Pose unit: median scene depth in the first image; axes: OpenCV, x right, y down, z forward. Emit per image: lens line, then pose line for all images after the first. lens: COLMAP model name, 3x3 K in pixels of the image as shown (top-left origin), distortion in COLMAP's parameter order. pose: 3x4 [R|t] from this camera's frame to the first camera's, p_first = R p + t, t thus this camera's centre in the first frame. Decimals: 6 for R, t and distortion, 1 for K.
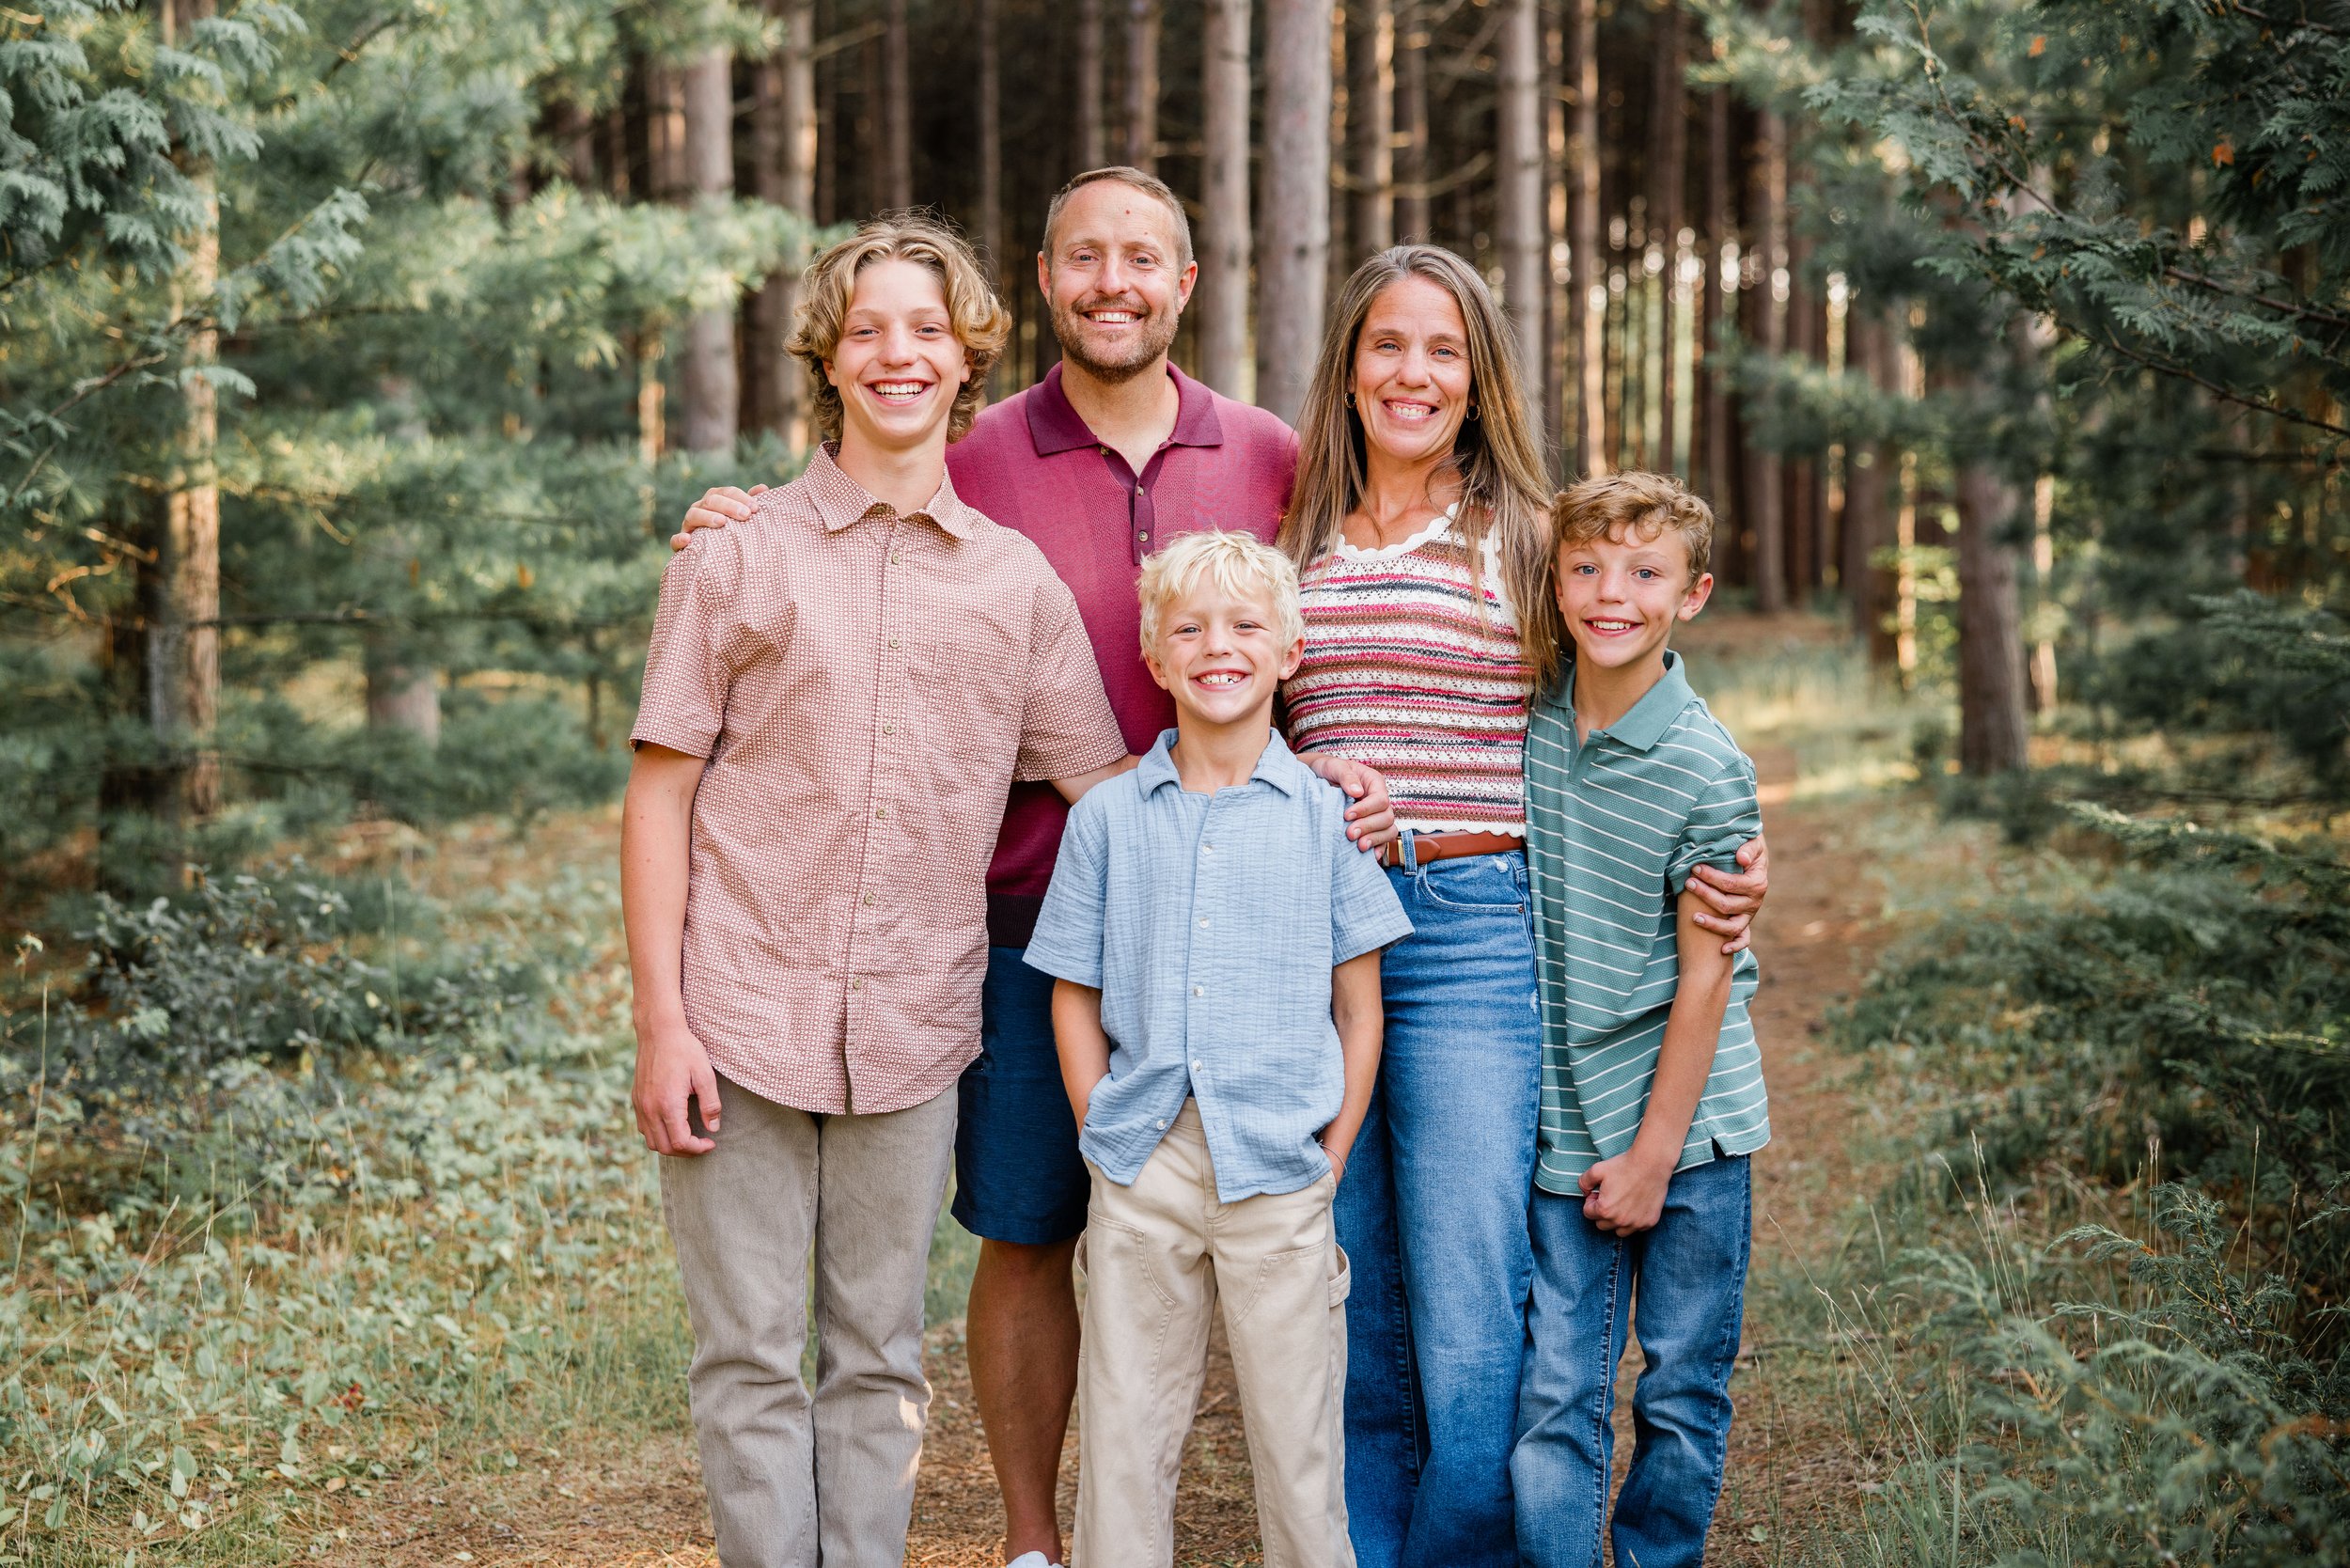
lens RADIAL K [[3534.7, 0, 1175.0], [0, 3534.7, 784.0], [0, 0, 1]] dist [0.220649, -0.012676]
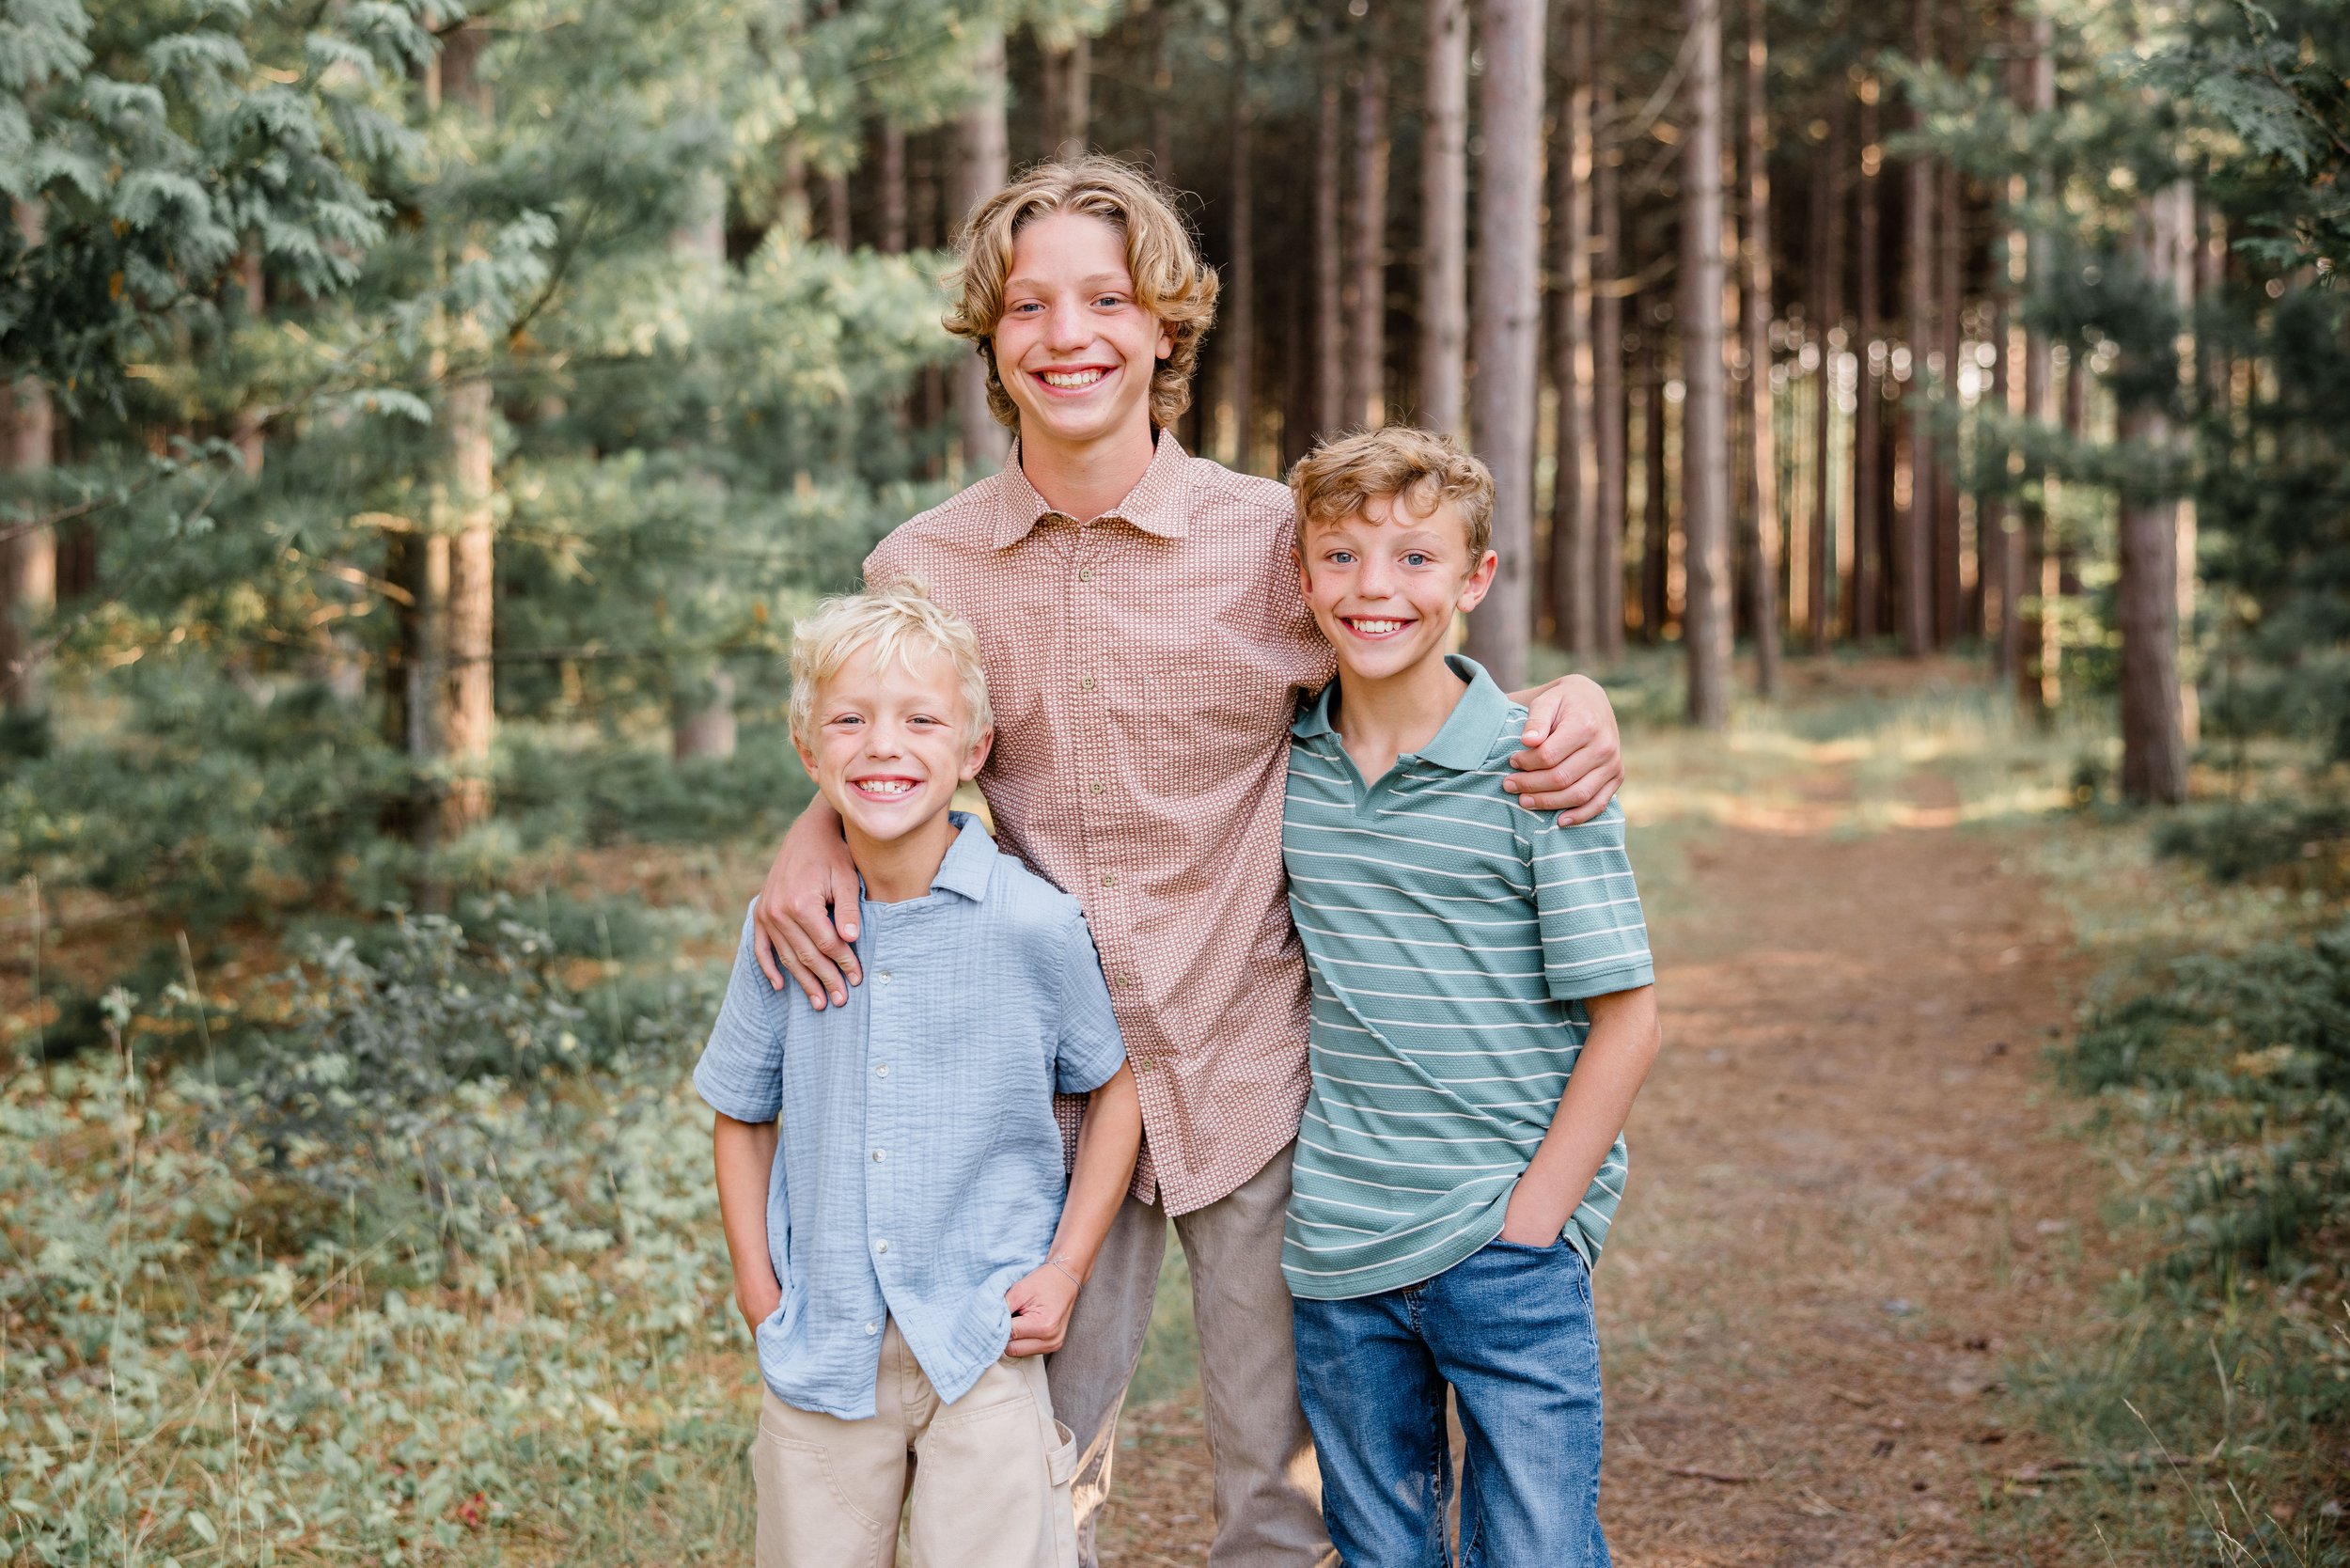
lens RADIAL K [[2883.0, 0, 1176.2], [0, 2883.0, 838.3], [0, 0, 1]] dist [0.011021, 0.020978]
pose [[0.997080, 0.005565, -0.076162, 0.000712], [-0.004515, 0.999892, 0.013953, -0.005478], [0.076232, -0.013569, 0.996998, 0.179047]]
